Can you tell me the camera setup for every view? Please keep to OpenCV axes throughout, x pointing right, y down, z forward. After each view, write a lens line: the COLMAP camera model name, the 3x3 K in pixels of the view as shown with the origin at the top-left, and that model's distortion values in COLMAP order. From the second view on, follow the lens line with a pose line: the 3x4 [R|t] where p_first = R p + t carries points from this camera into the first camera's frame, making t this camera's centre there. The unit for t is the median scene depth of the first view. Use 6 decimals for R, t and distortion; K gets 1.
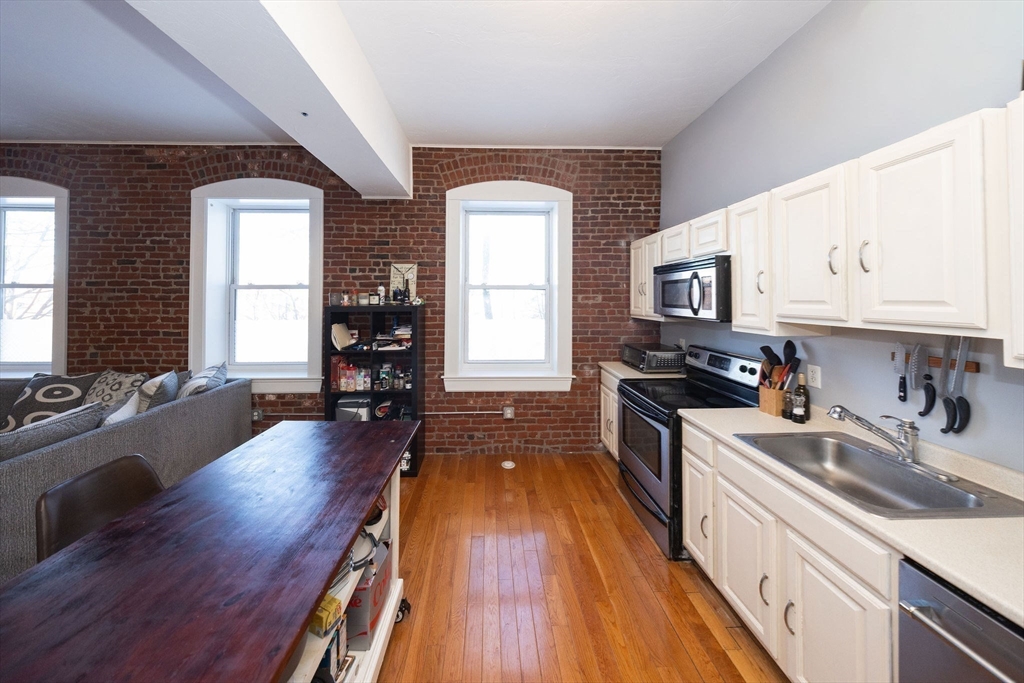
lens RADIAL K [[331.1, 0, 499.4], [0, 331.1, 293.4], [0, 0, 1]] dist [0.006414, -0.000444]
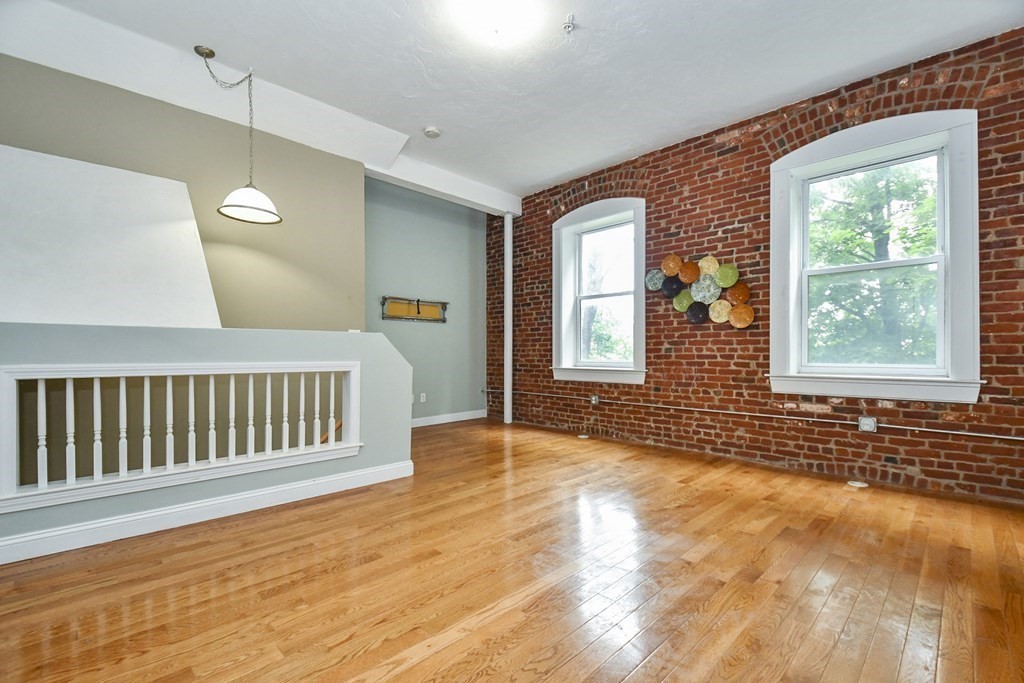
lens RADIAL K [[457.5, 0, 508.3], [0, 457.5, 354.2], [0, 0, 1]] dist [0.001670, -0.006982]
pose [[0.682775, 0.003258, -0.730621, -0.503136], [0.007910, 0.999899, 0.011850, 0.175038], [0.730586, -0.013870, 0.682680, -0.351098]]
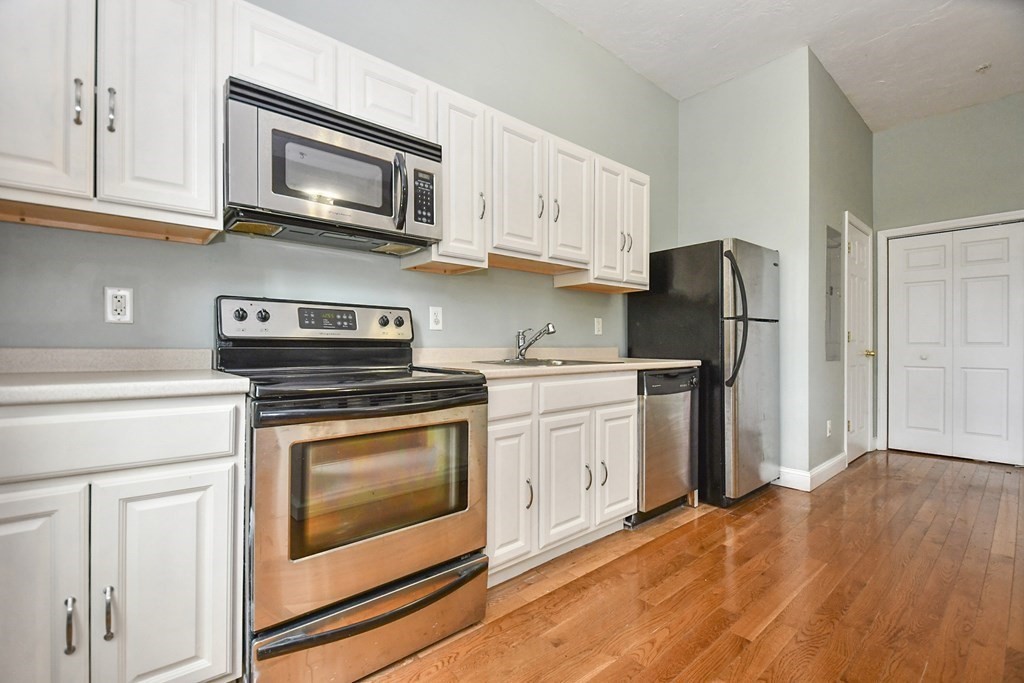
lens RADIAL K [[457.5, 0, 510.2], [0, 457.5, 353.6], [0, 0, 1]] dist [0.001670, -0.006982]
pose [[-0.640717, -0.003753, 0.767768, -0.100324], [-0.008513, 0.999961, -0.002217, 0.192365], [-0.767730, -0.007957, -0.640724, 0.917446]]
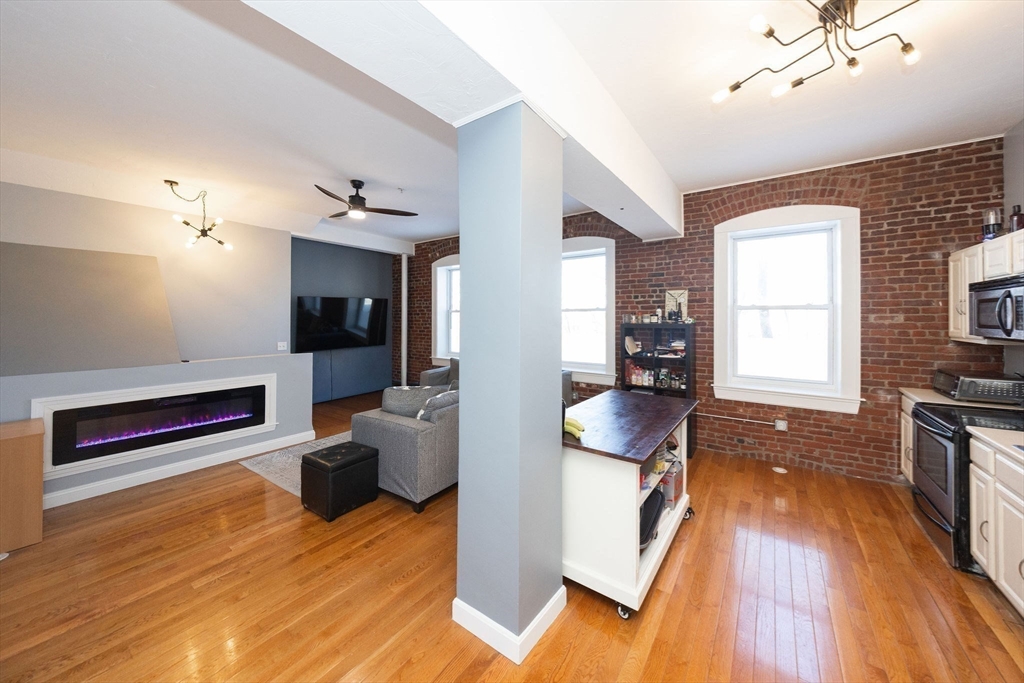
lens RADIAL K [[361.1, 0, 524.4], [0, 361.1, 315.0], [0, 0, 1]] dist [-0.009653, -0.000985]
pose [[0.805640, -0.005185, -0.592383, 0.049766], [0.010976, 0.999921, 0.006175, -0.011588], [0.592304, -0.011477, 0.805633, -0.423107]]
